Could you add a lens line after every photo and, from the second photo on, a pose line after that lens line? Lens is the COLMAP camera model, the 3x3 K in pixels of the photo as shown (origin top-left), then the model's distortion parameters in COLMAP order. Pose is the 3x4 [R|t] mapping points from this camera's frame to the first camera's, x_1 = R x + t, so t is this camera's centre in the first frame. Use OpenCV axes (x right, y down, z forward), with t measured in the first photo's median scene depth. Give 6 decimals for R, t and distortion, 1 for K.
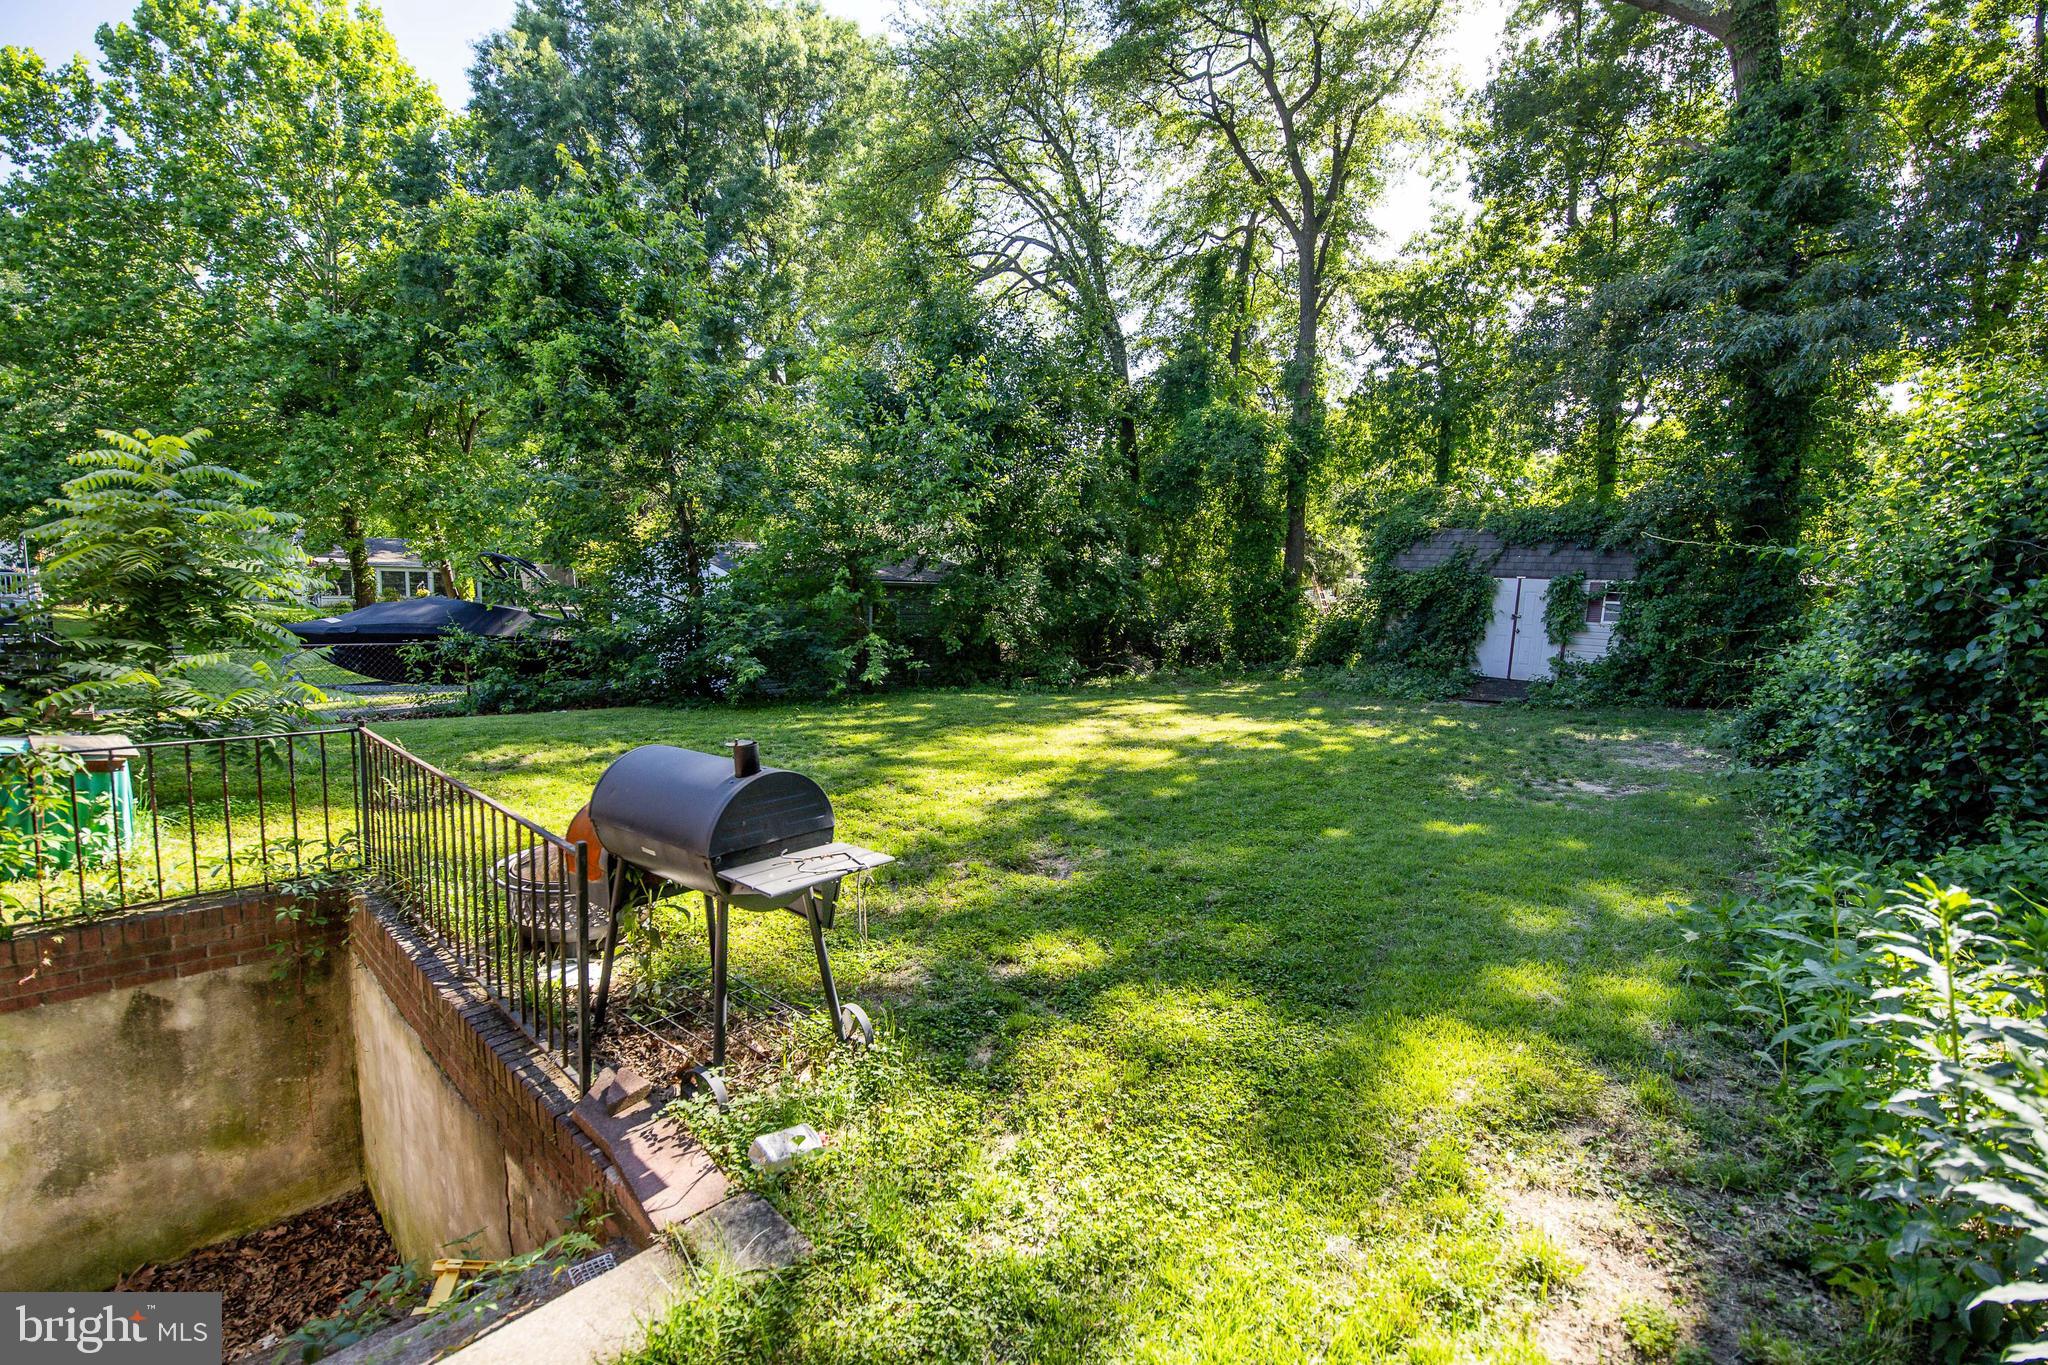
lens RADIAL K [[878.1, 0, 1018.7], [0, 878.1, 687.0], [0, 0, 1]] dist [-0.006426, -0.008035]
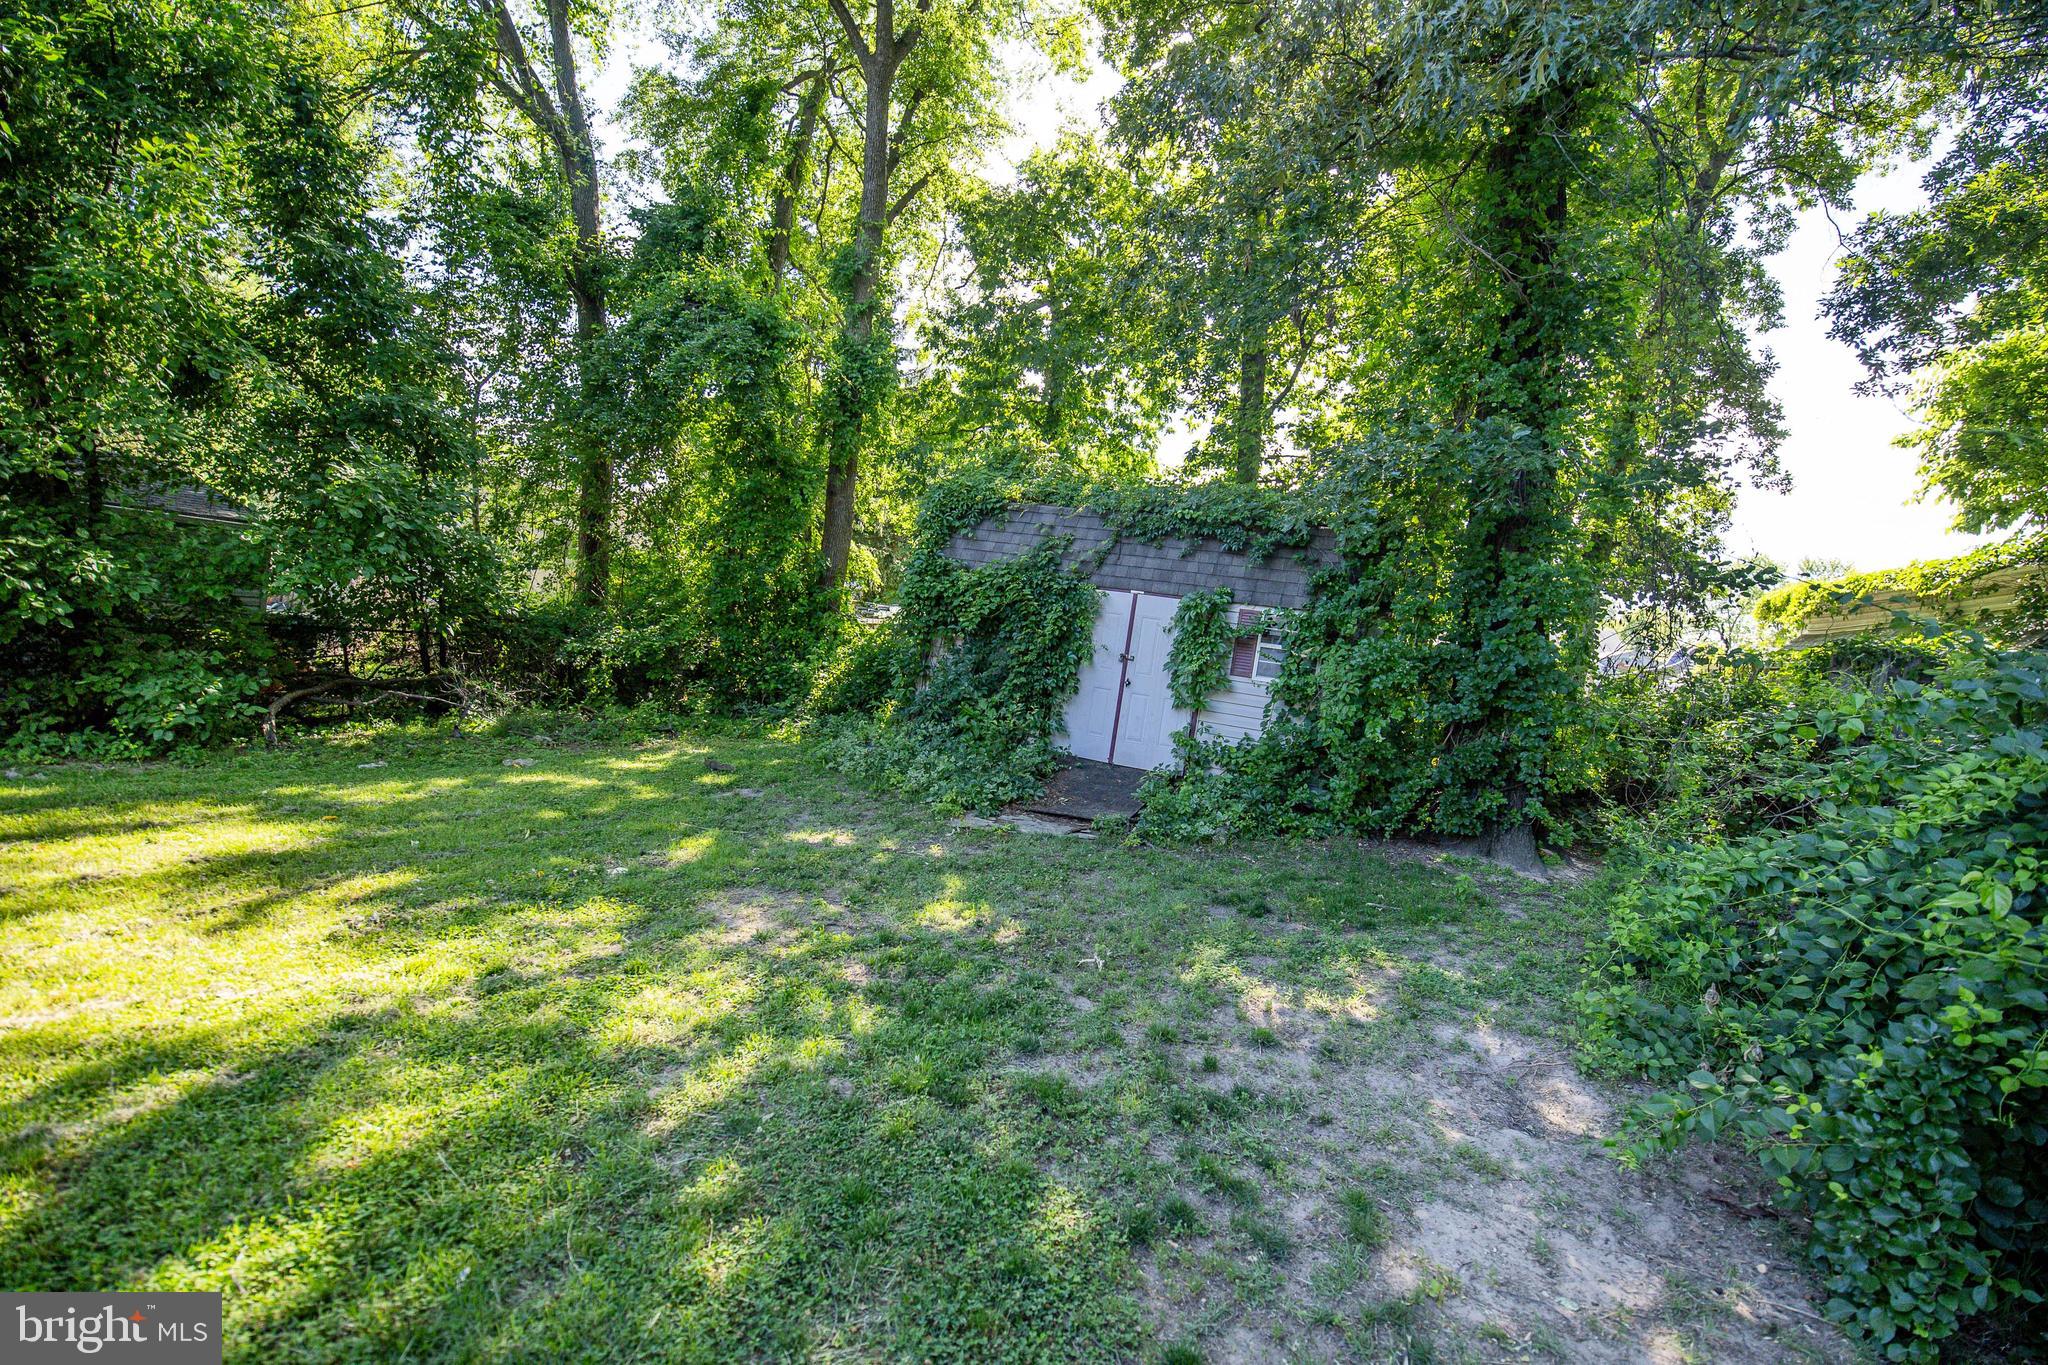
lens RADIAL K [[878.1, 0, 1024.6], [0, 878.1, 679.2], [0, 0, 1]] dist [-0.006426, -0.008035]
pose [[0.921480, 0.063840, 0.383145, 0.273700], [-0.052486, 0.997819, -0.040027, -0.038043], [-0.384864, 0.016775, 0.922821, 0.471441]]
